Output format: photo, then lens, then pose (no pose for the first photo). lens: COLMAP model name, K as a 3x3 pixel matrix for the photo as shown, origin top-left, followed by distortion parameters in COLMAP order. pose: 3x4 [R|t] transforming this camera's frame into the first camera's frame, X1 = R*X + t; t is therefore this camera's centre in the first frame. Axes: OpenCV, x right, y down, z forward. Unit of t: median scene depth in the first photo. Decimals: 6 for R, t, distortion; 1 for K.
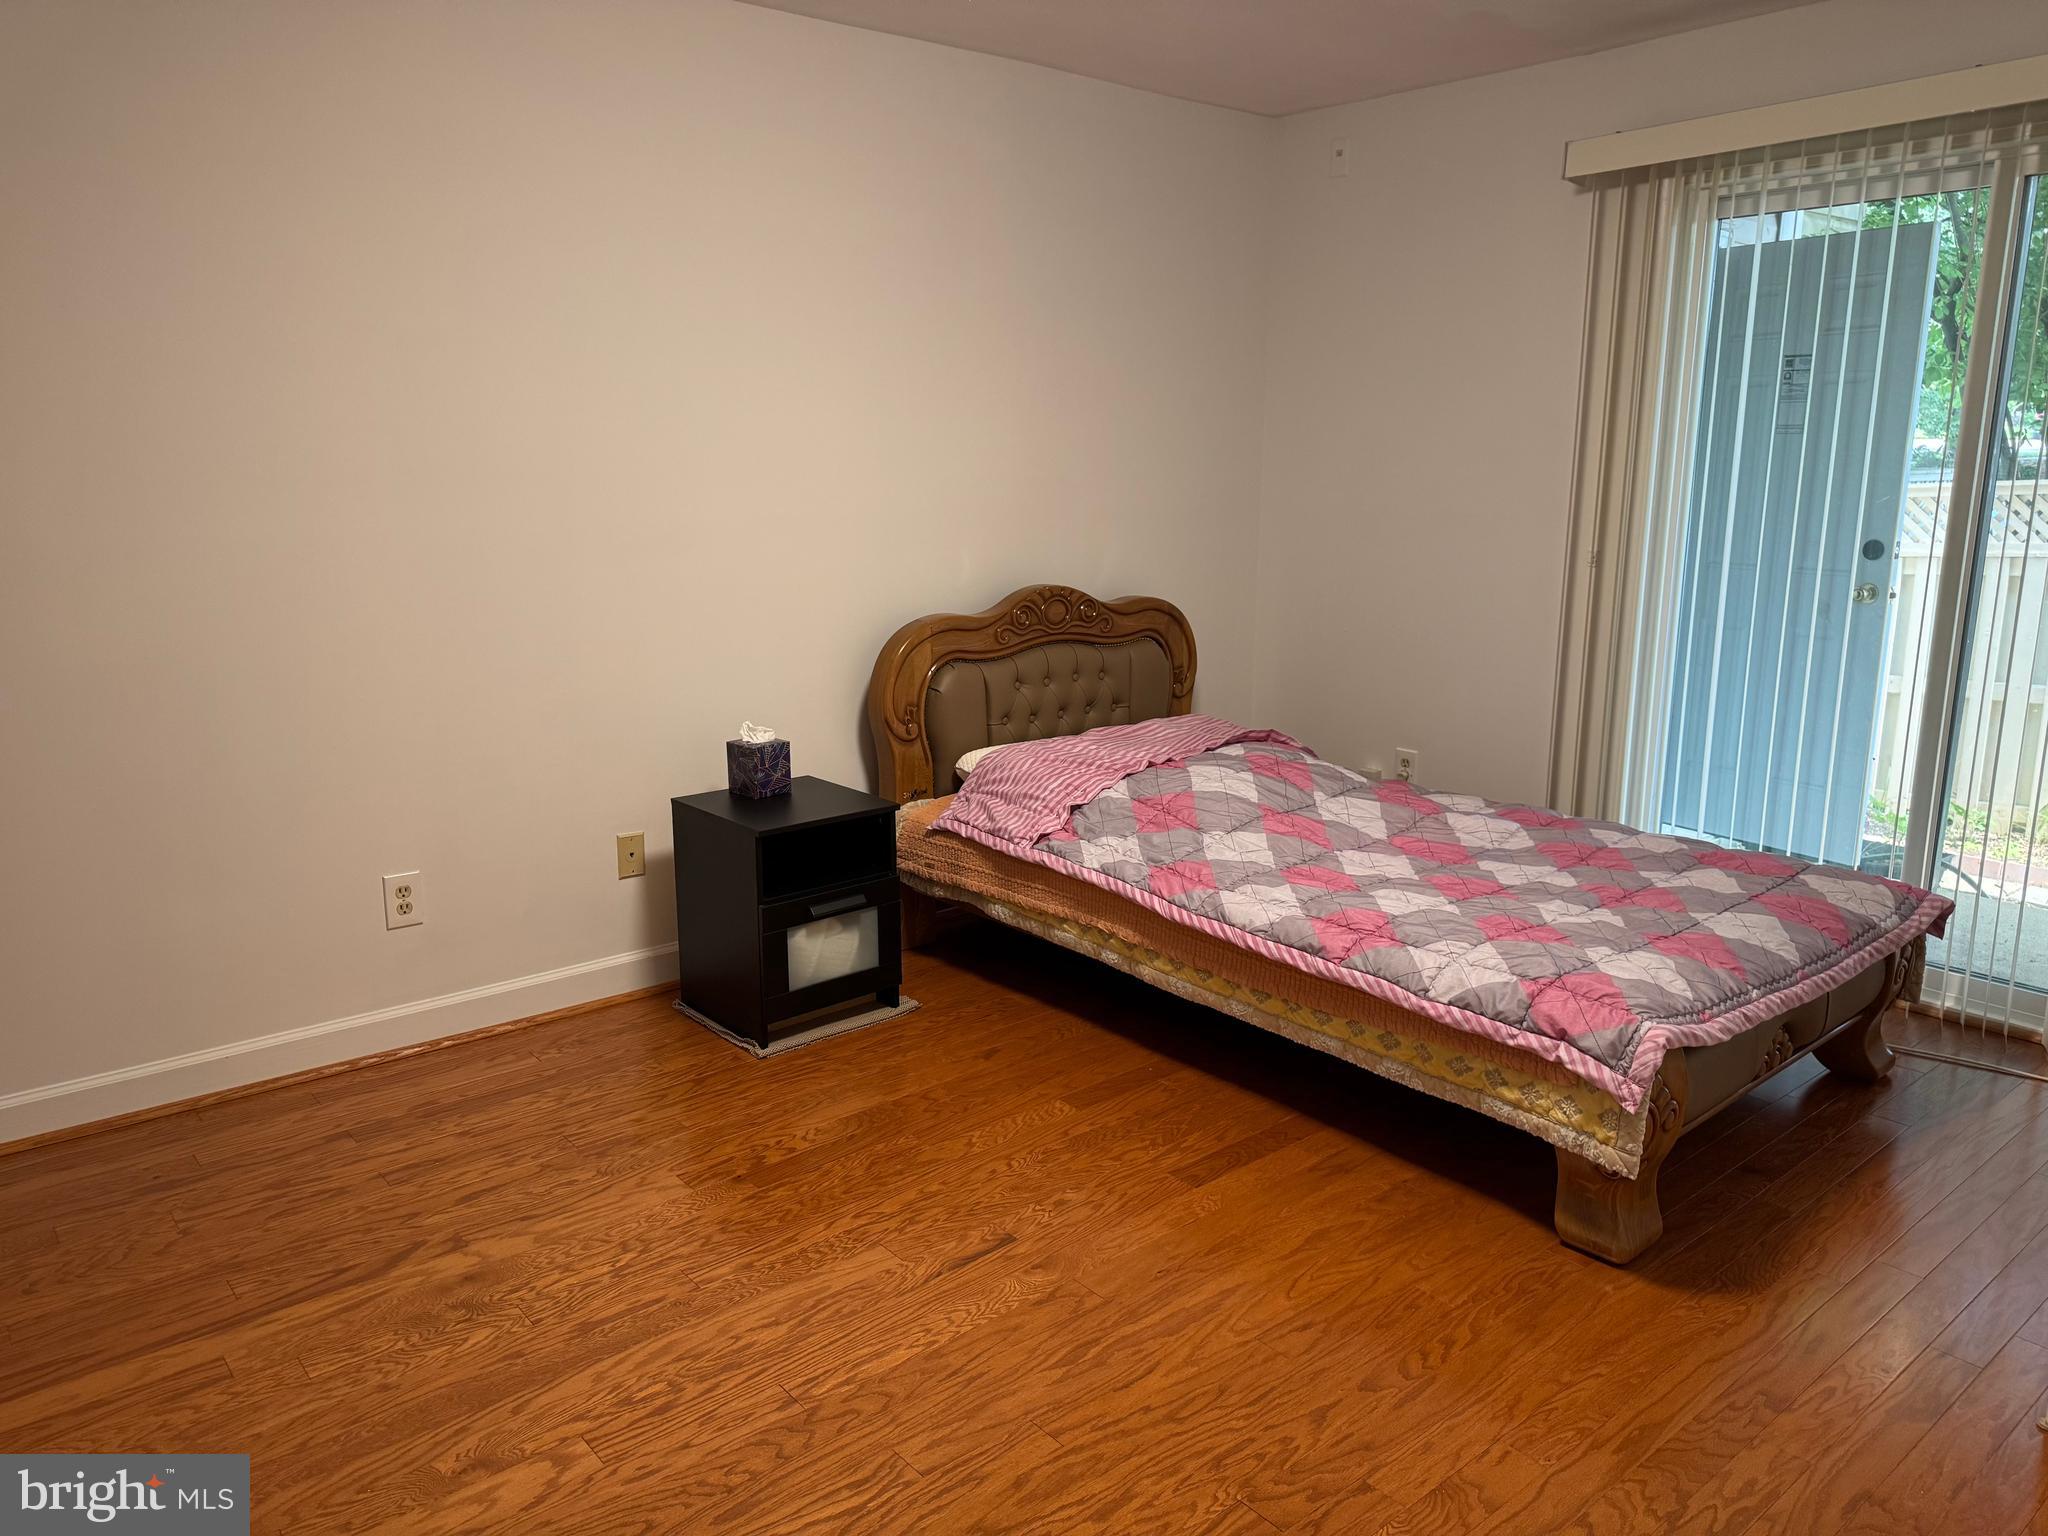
lens RADIAL K [[1432.5, 0, 1029.6], [0, 1432.5, 770.8], [0, 0, 1]] dist [0.074733, -0.094382]
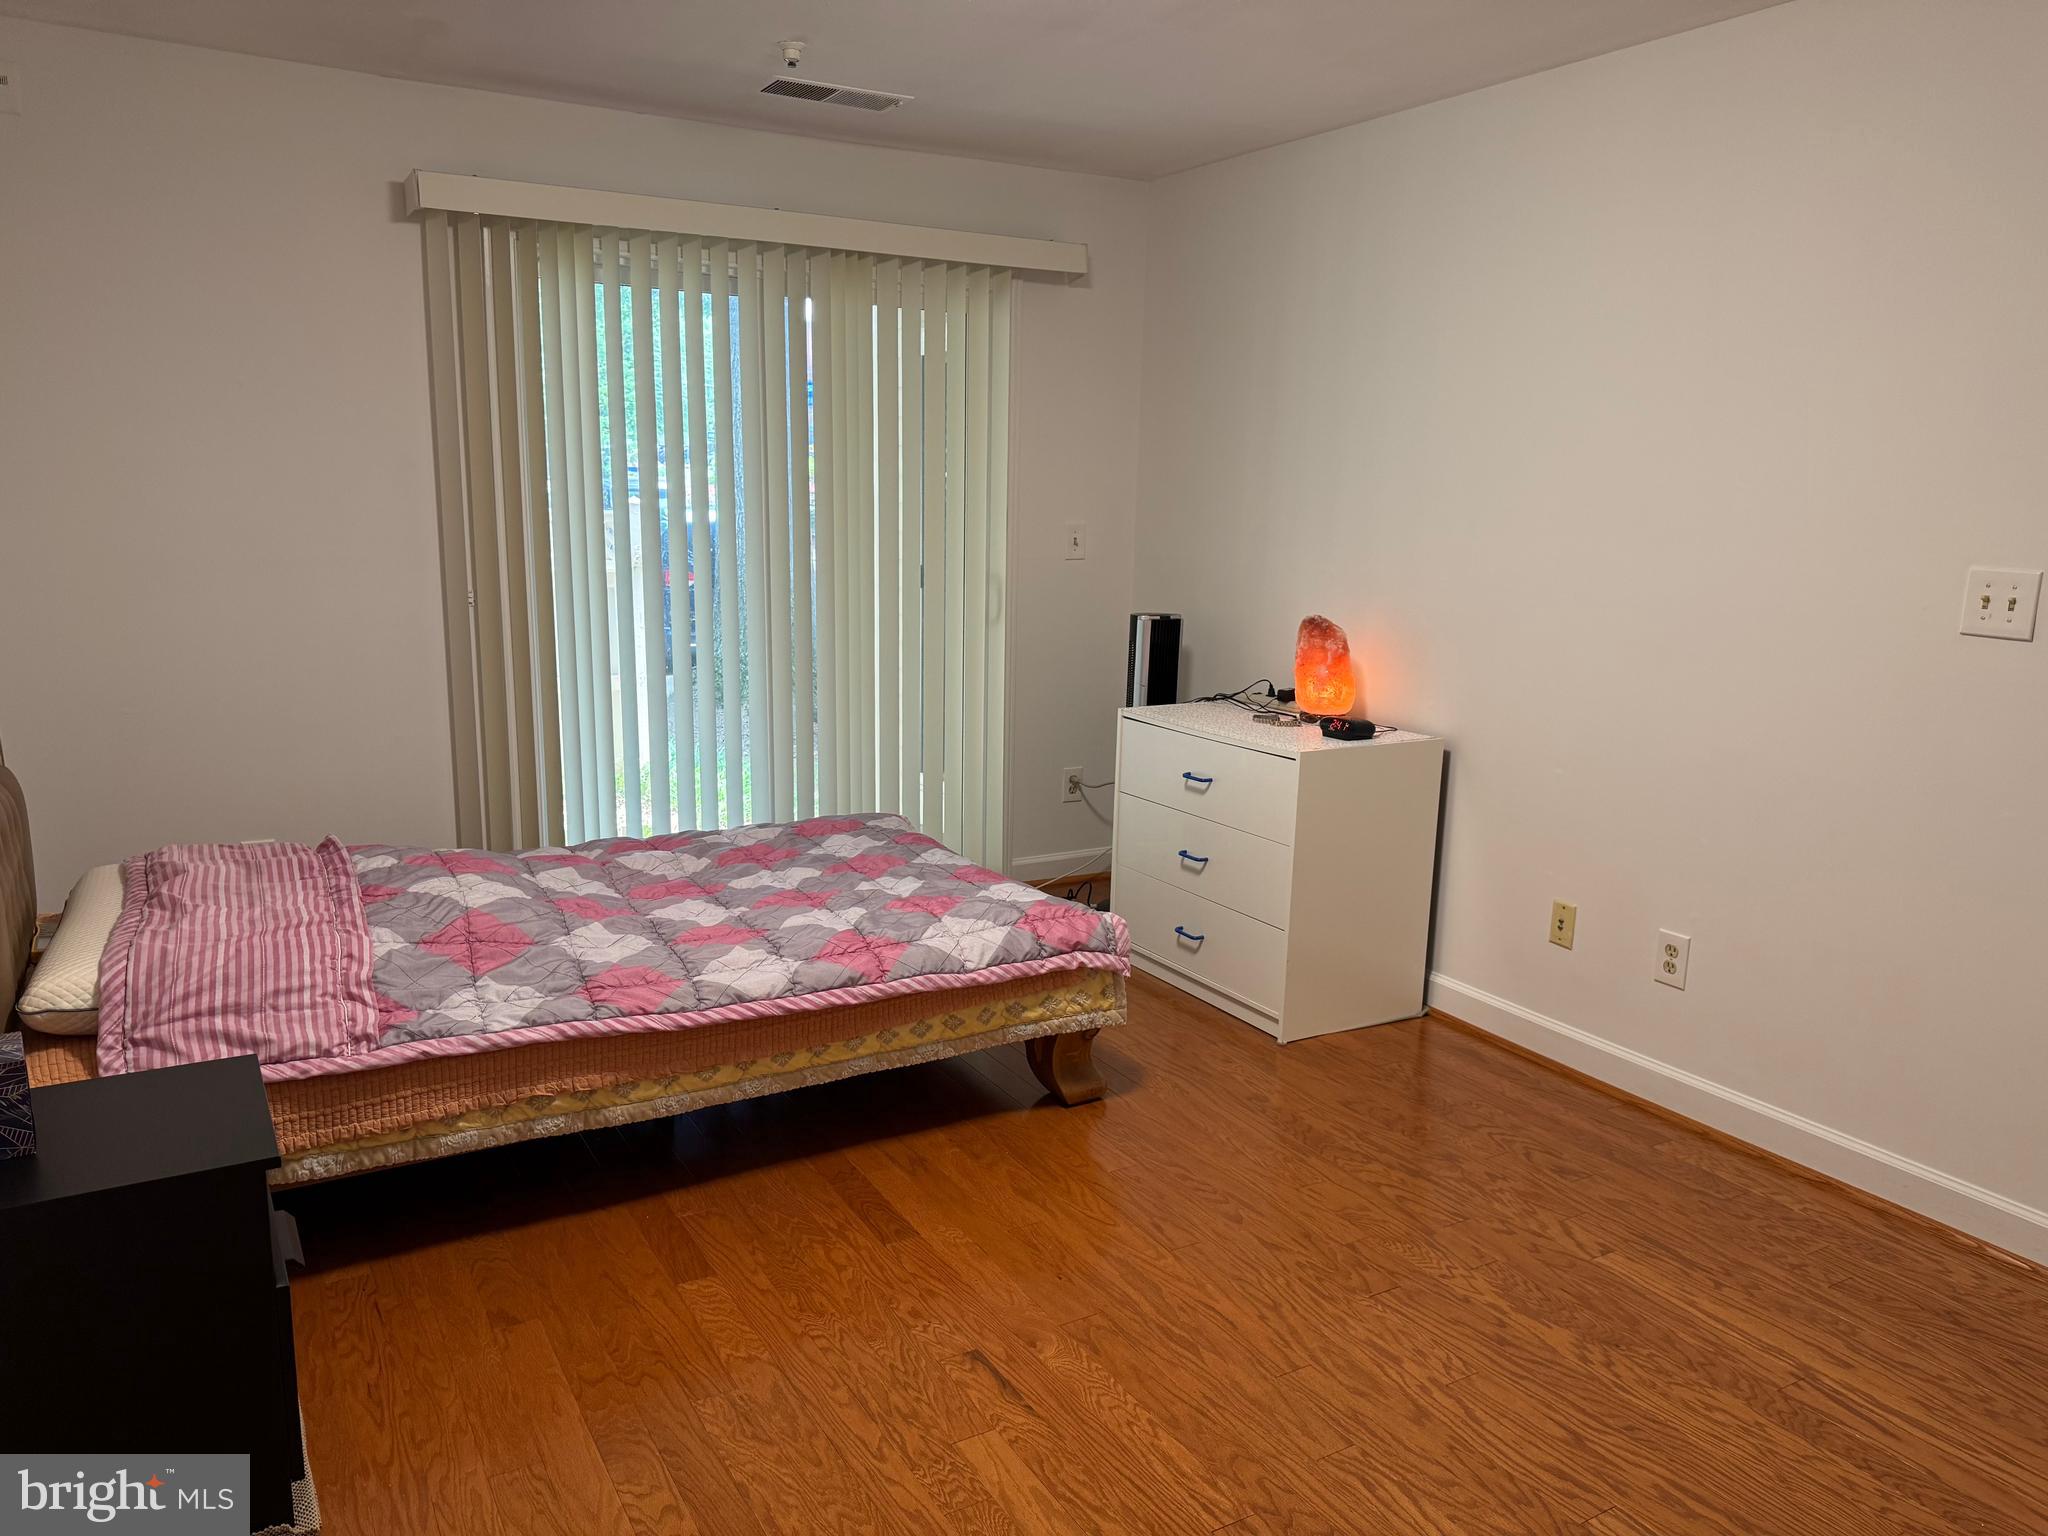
lens RADIAL K [[1432.5, 0, 1031.9], [0, 1432.5, 760.6], [0, 0, 1]] dist [0.074733, -0.094382]
pose [[0.164390, -0.177685, 0.970260, -0.742740], [0.190093, 0.970910, 0.145597, -0.152856], [-0.967905, 0.160505, 0.193384, 0.639738]]
